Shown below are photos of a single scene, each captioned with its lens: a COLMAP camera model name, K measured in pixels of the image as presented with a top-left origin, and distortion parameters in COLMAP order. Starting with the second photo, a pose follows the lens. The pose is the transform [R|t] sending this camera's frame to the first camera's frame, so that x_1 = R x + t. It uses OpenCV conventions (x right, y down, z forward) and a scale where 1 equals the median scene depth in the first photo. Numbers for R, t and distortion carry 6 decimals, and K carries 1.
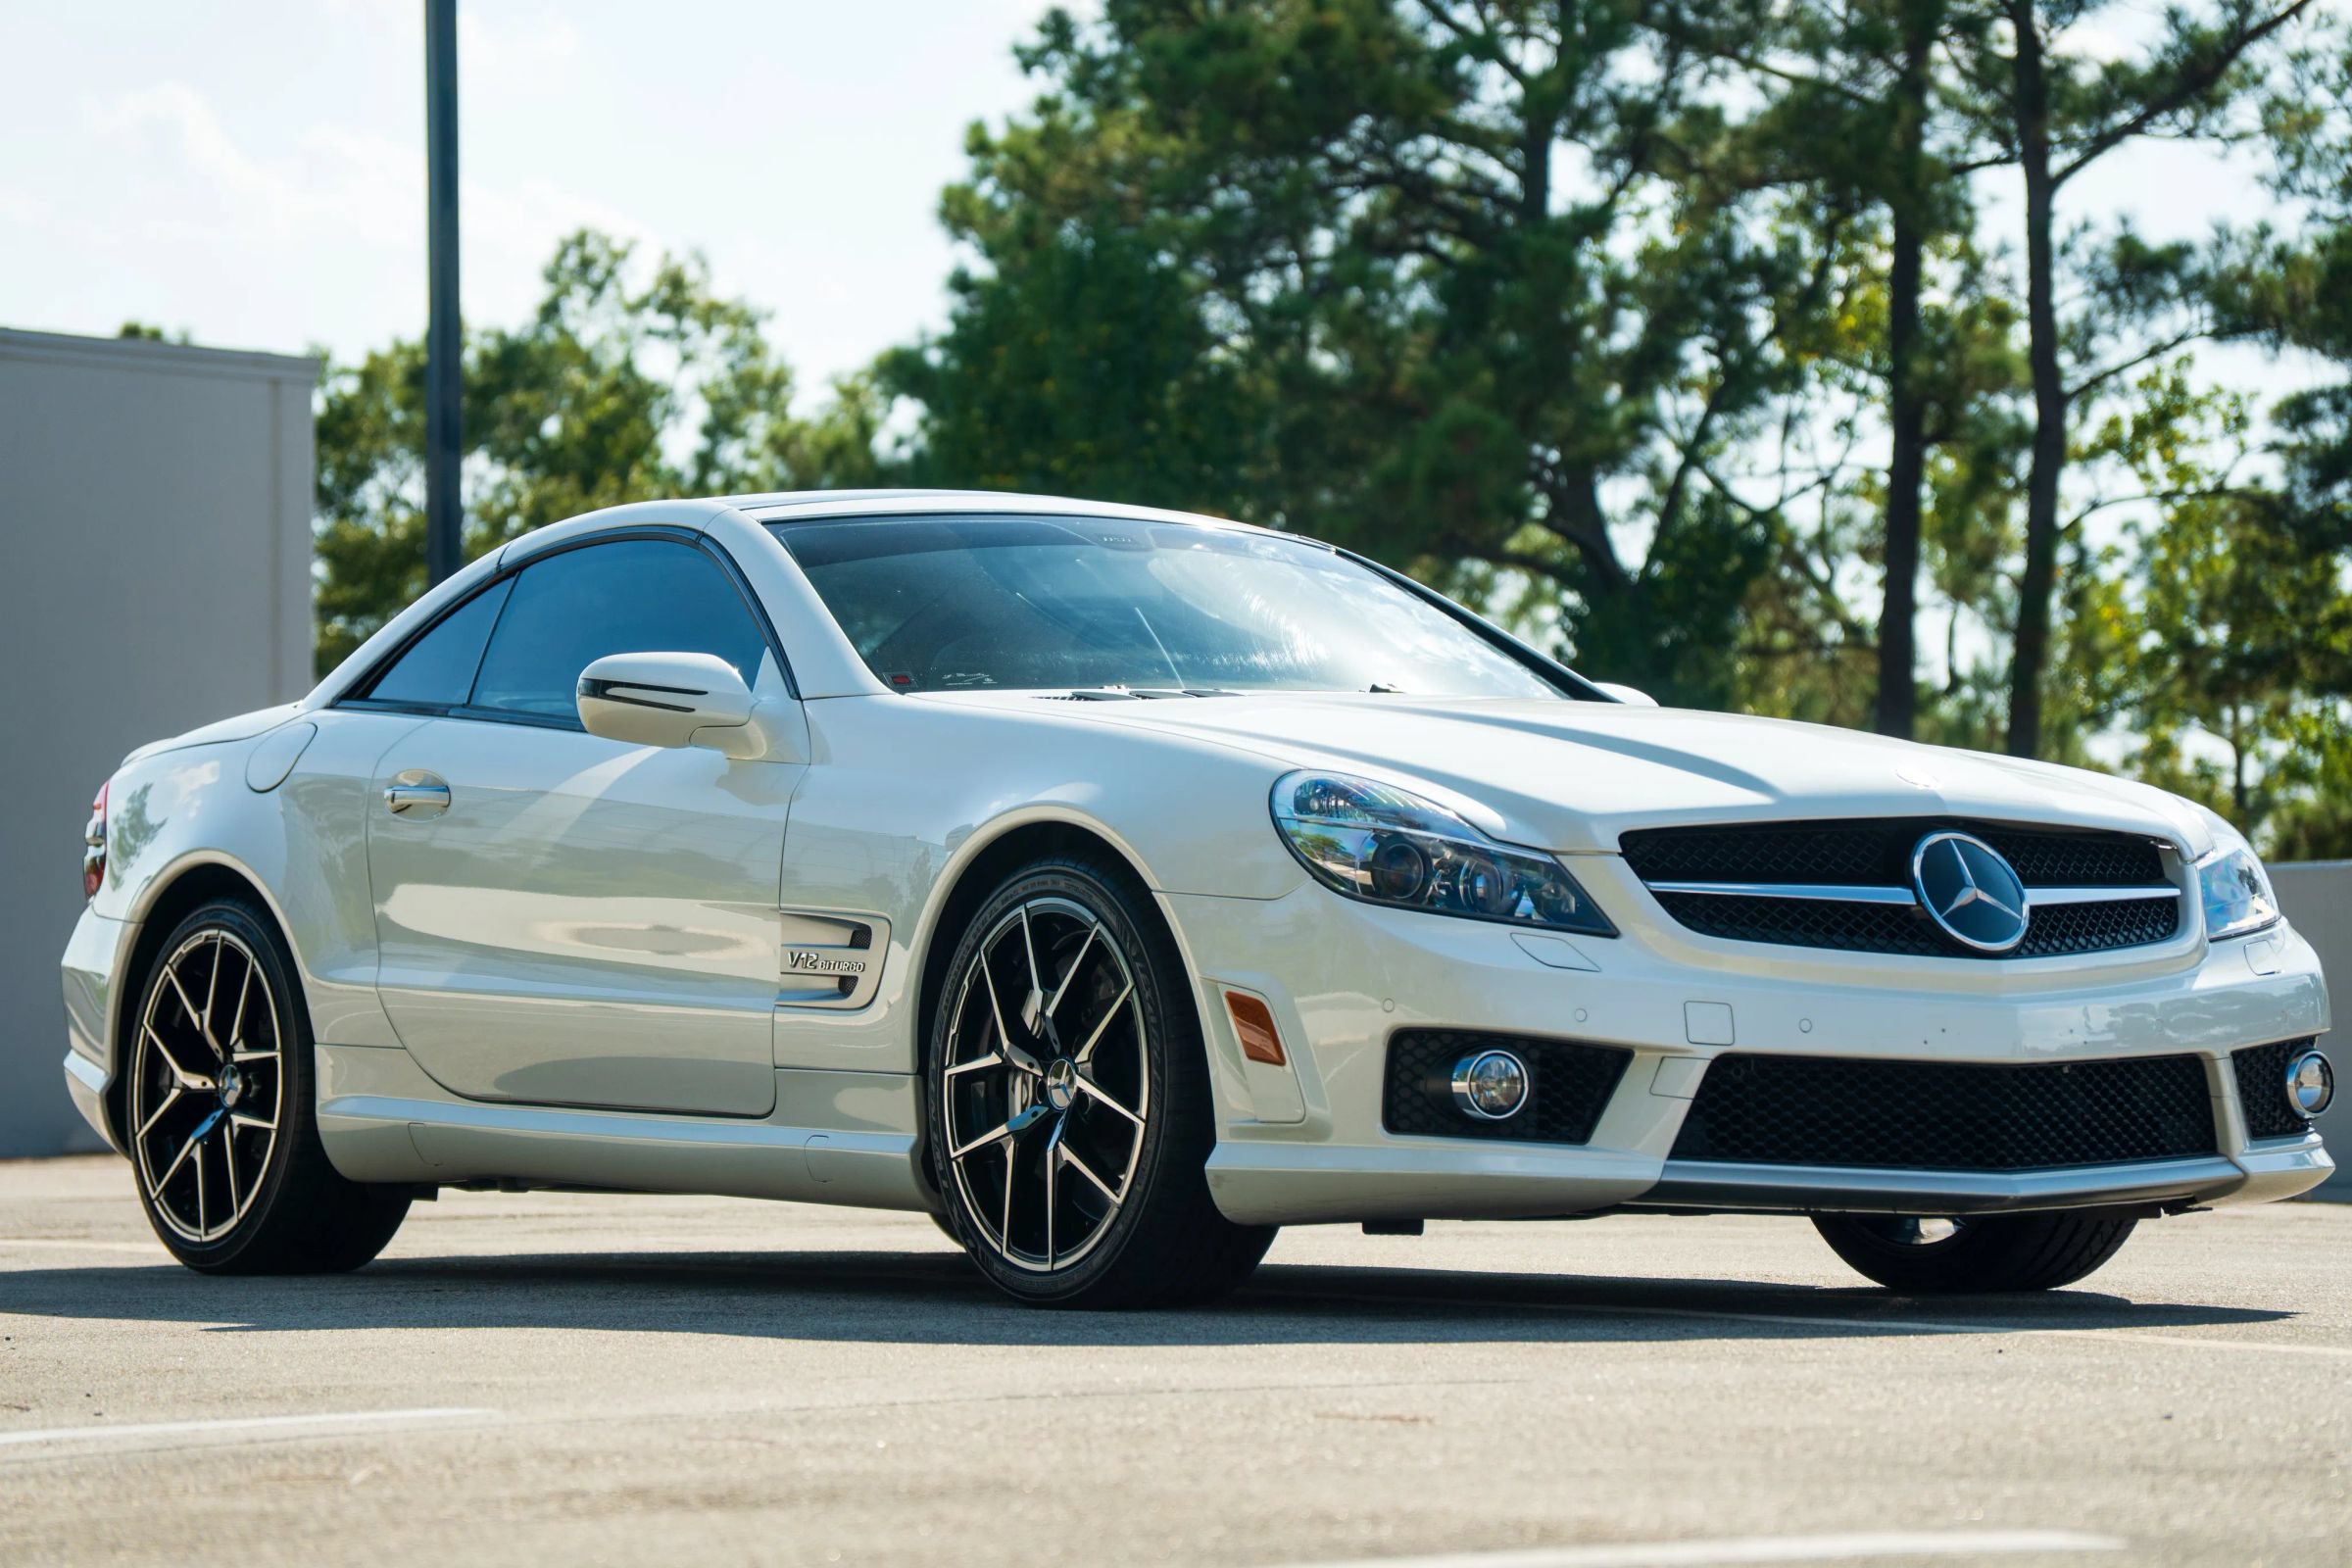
lens RADIAL K [[6710.3, 0, 1176.0], [0, 6710.3, 784.0], [0, 0, 1]] dist [0.855174, 0.029231]
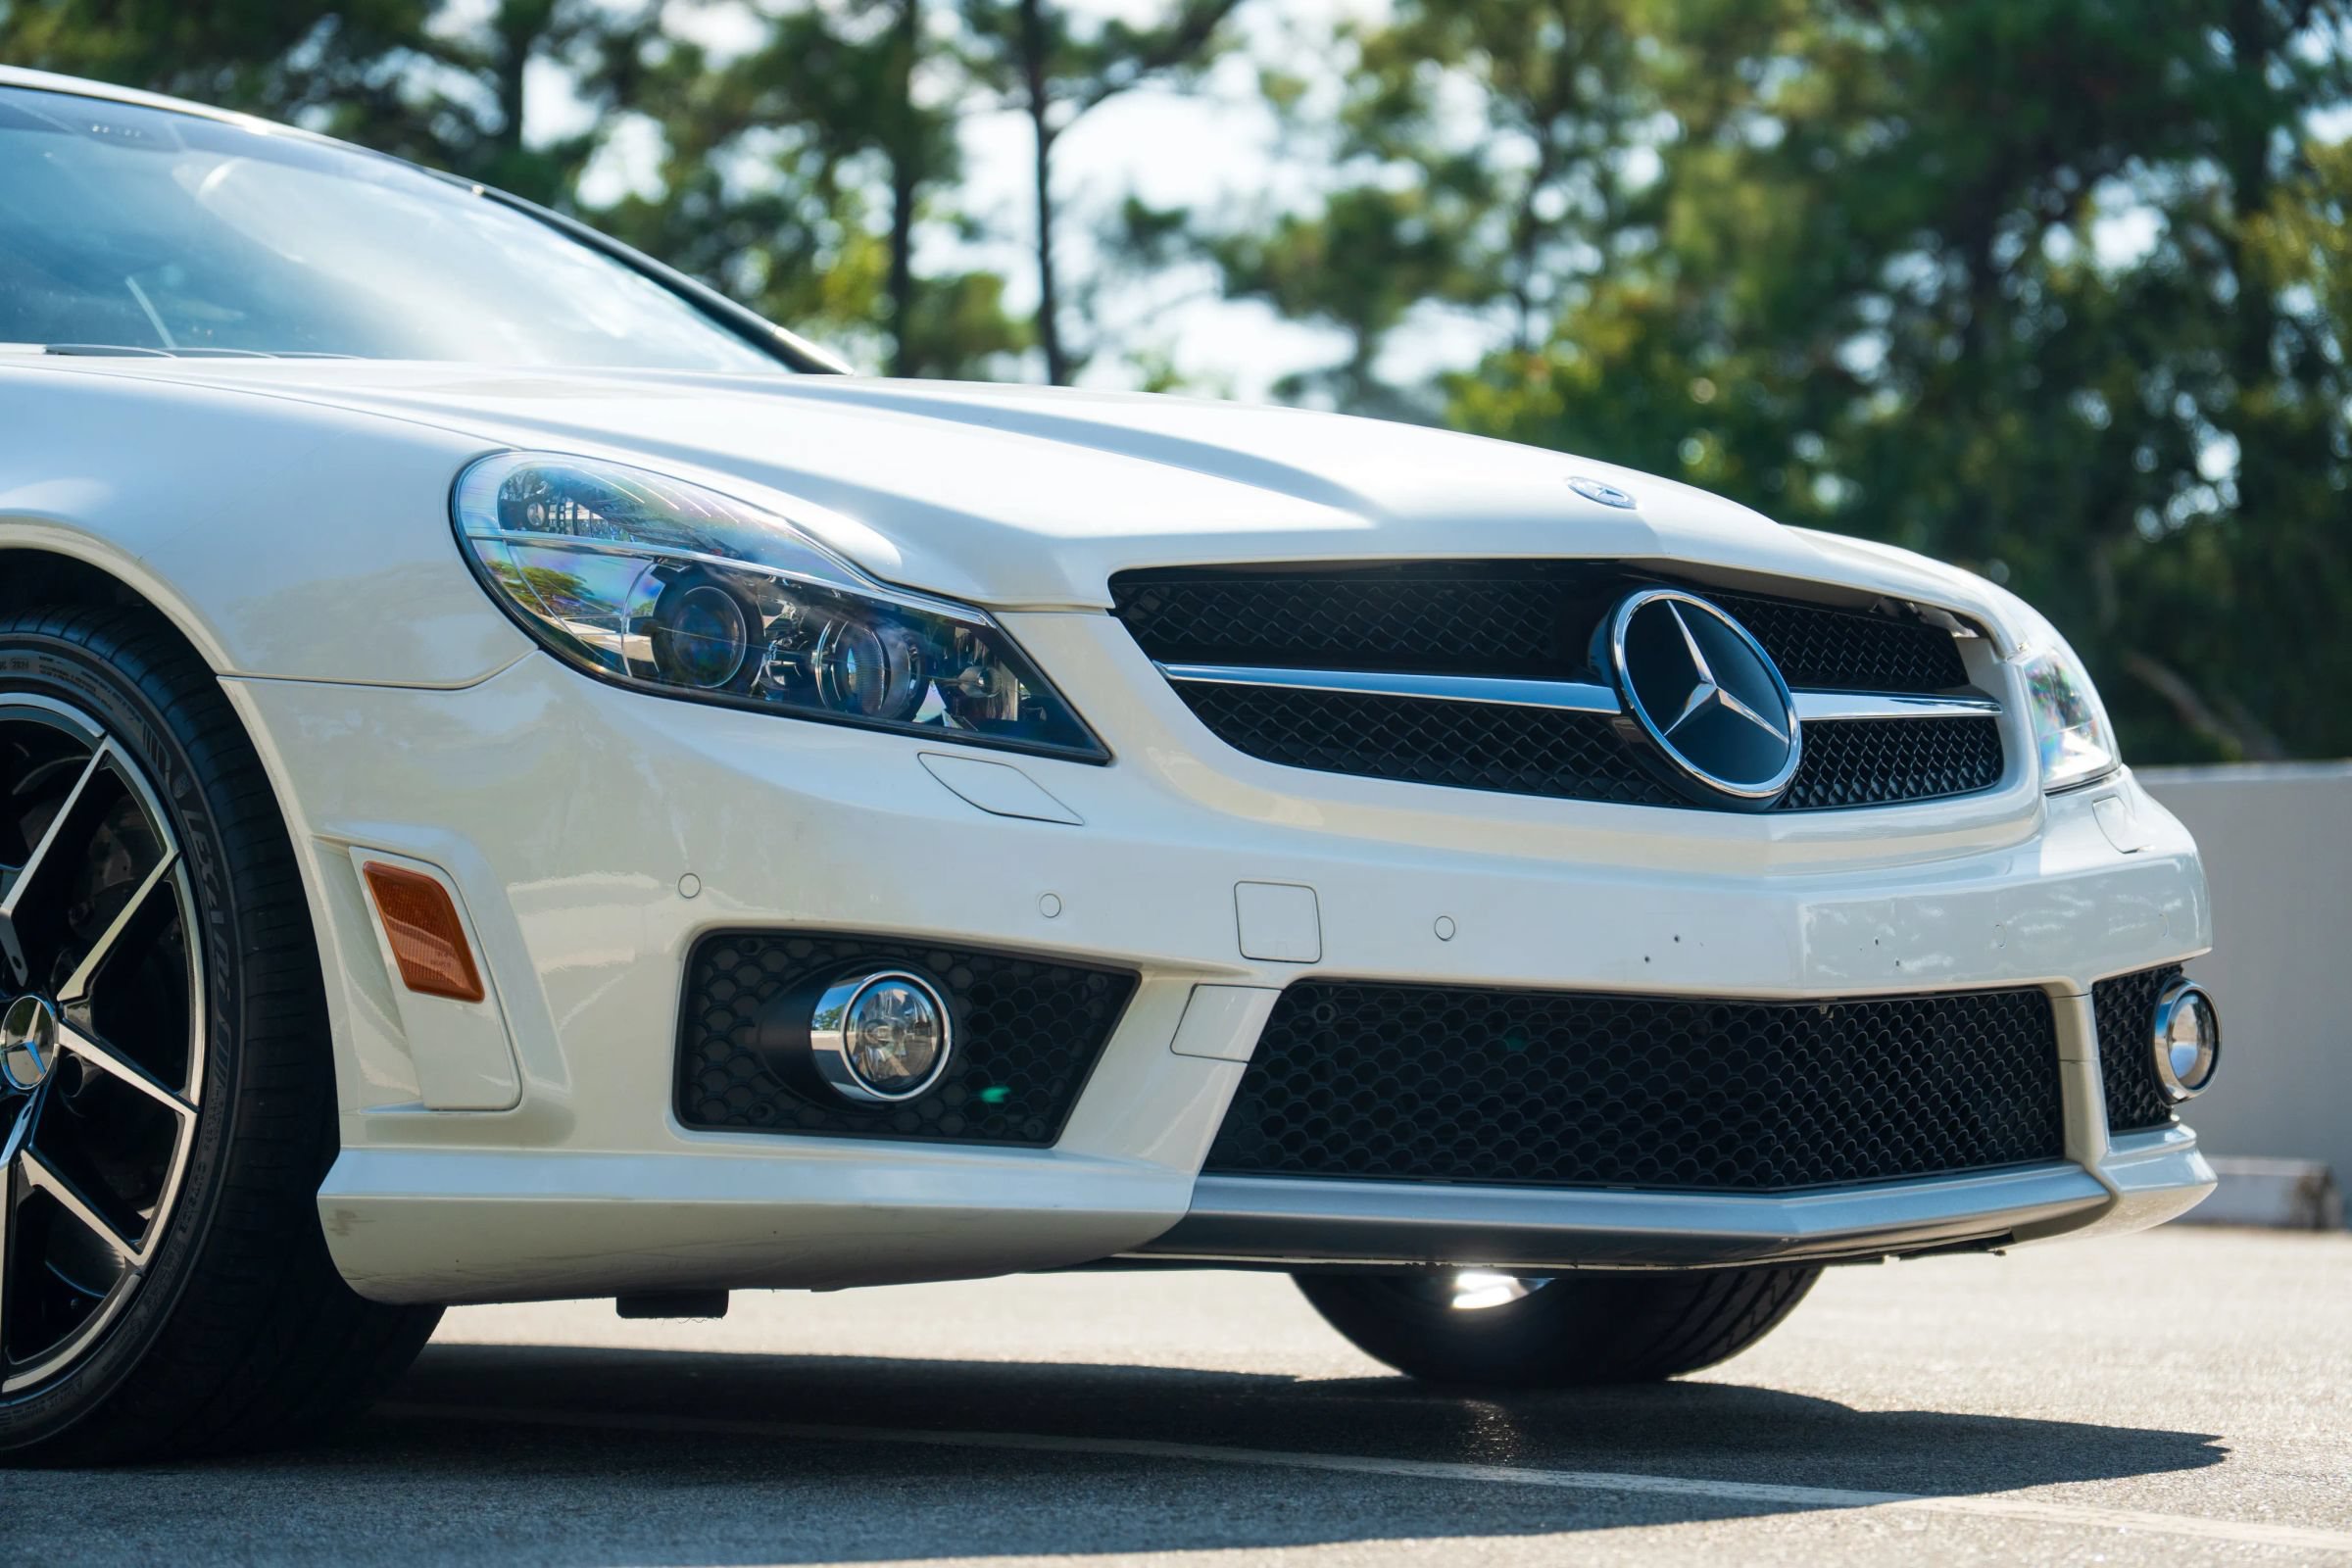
lens RADIAL K [[6714.8, 0, 1195.2], [0, 6714.8, 778.8], [0, 0, 1]] dist [0.734227, 2.337395]
pose [[0.987343, 0.010947, 0.158219, -0.012268], [-0.010940, 0.999940, -0.000914, 0.023337], [-0.158219, -0.000829, 0.987404, 0.447978]]
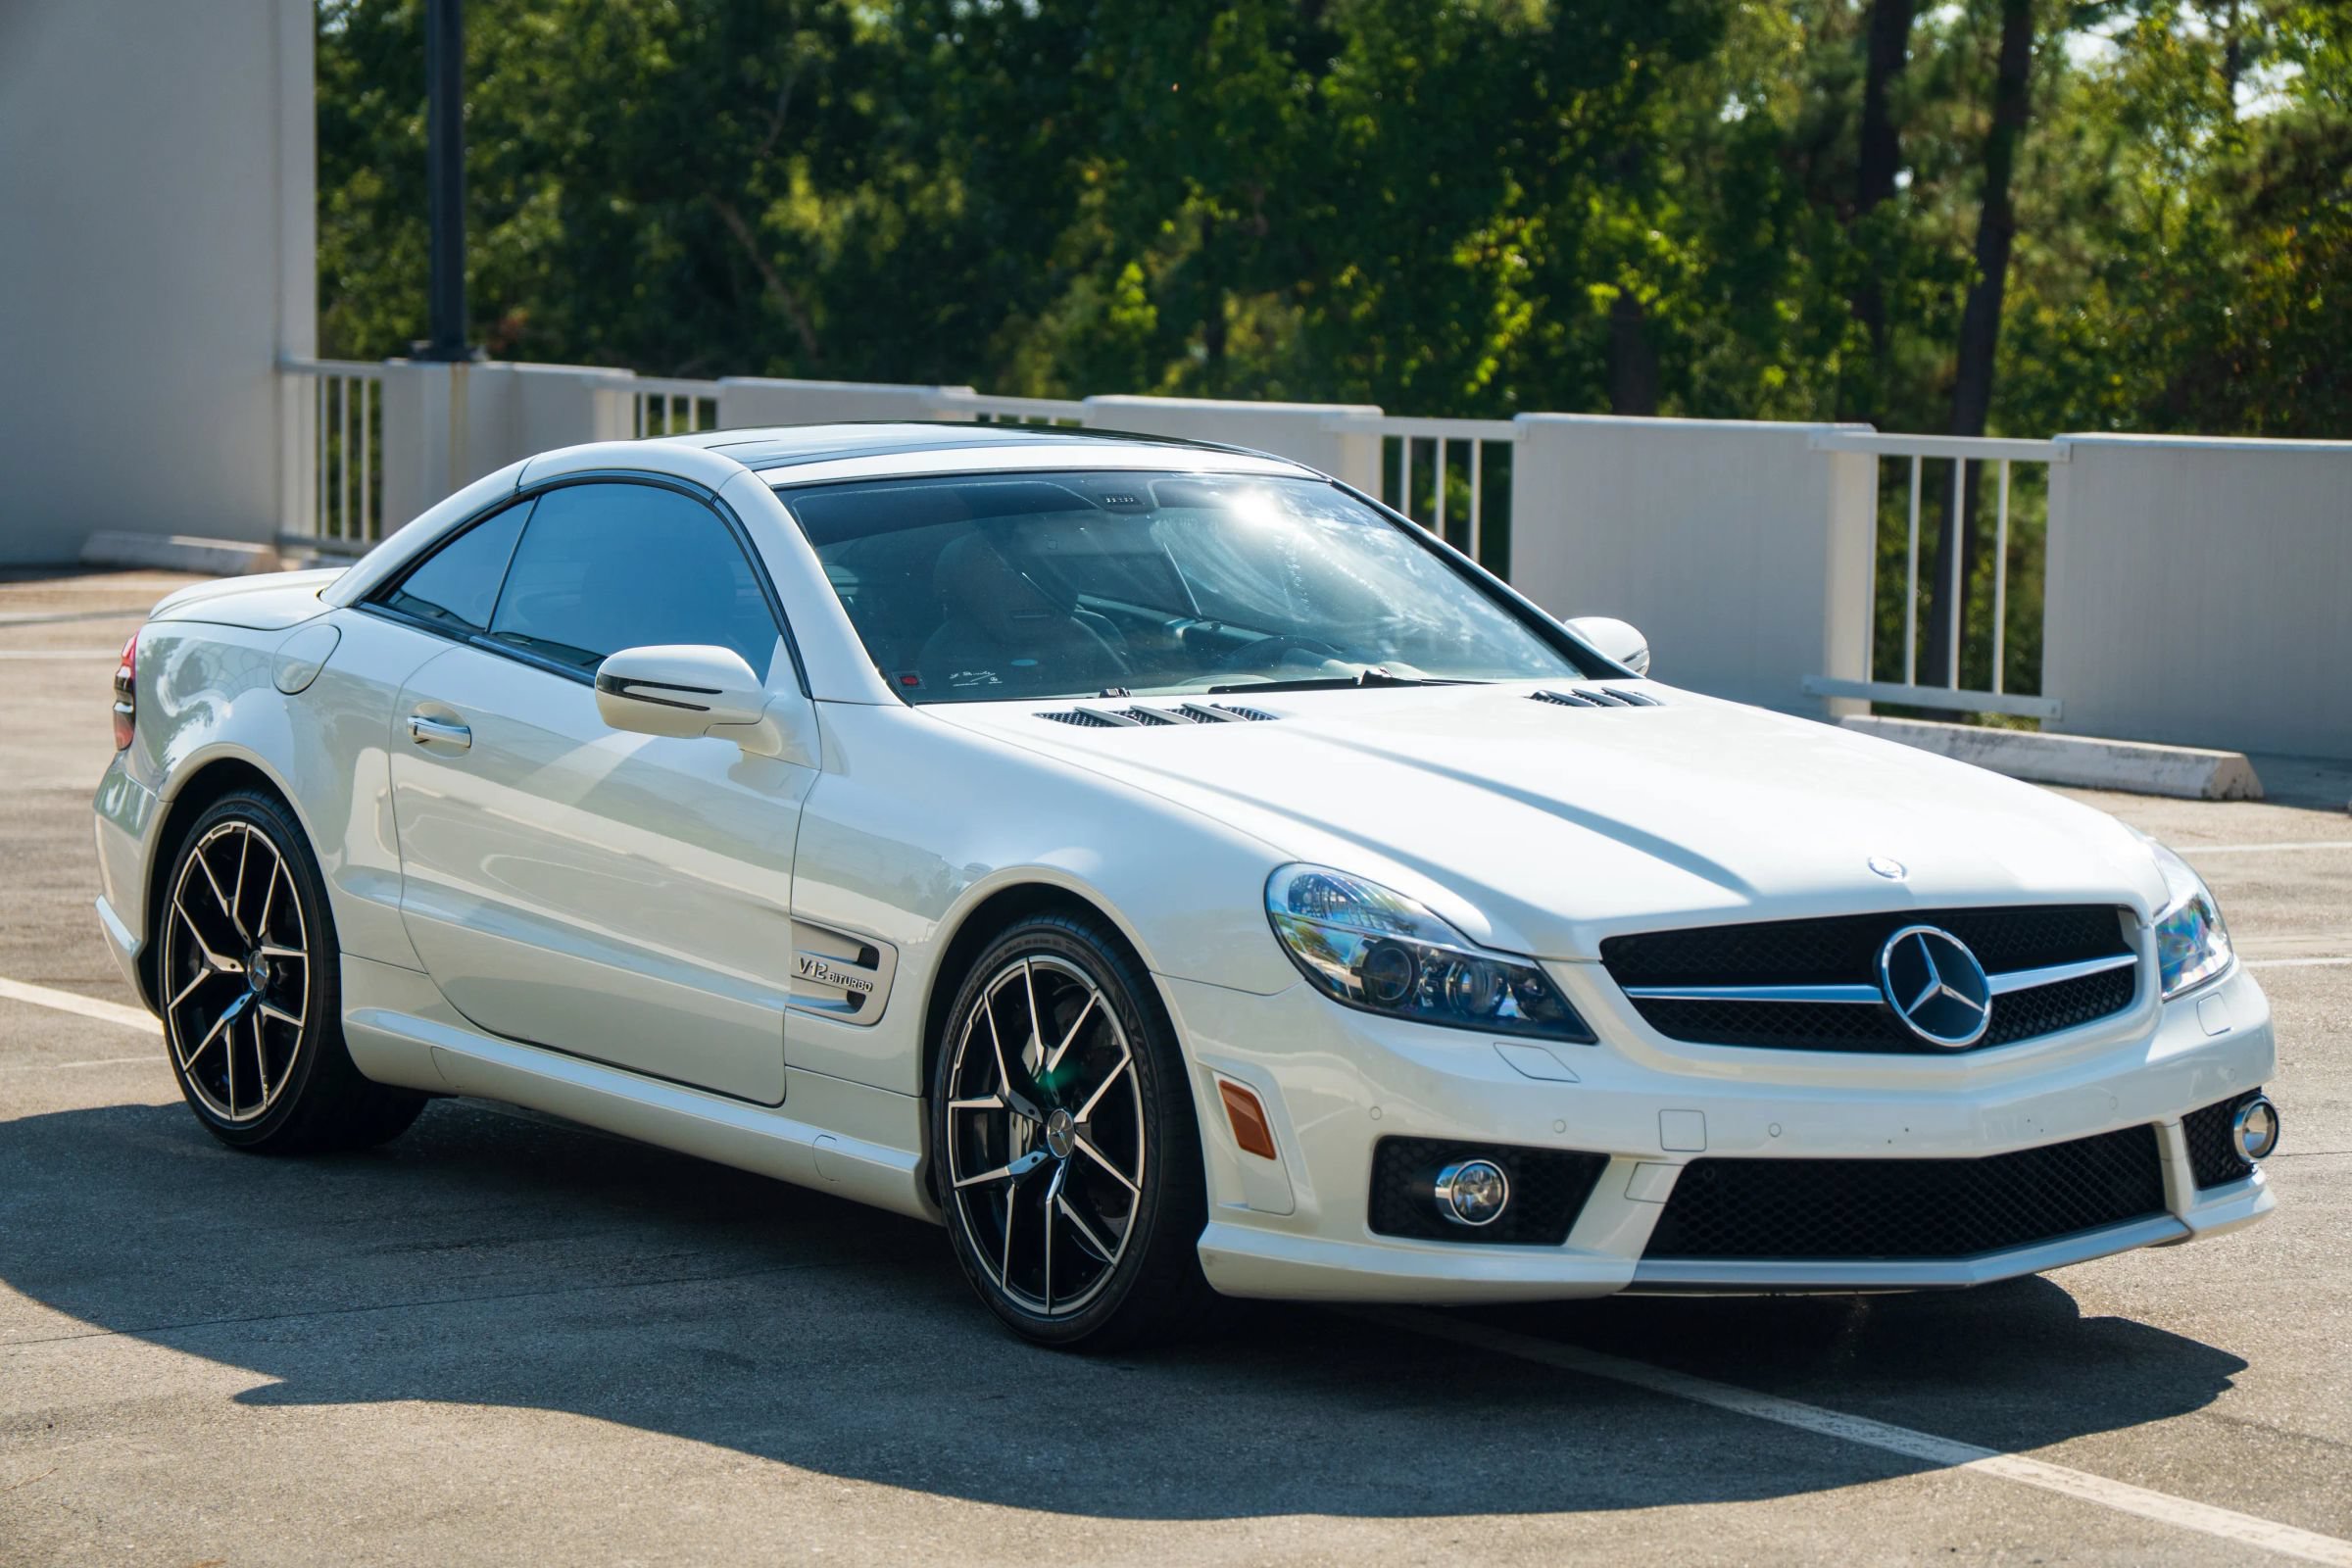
lens RADIAL K [[6714.8, 0, 1195.2], [0, 6714.8, 778.8], [0, 0, 1]] dist [0.734227, 2.337395]
pose [[0.999903, 0.013457, 0.003711, -0.000854], [-0.013804, 0.992718, 0.119670, -0.135670], [-0.002073, -0.119710, 0.992807, -0.027666]]
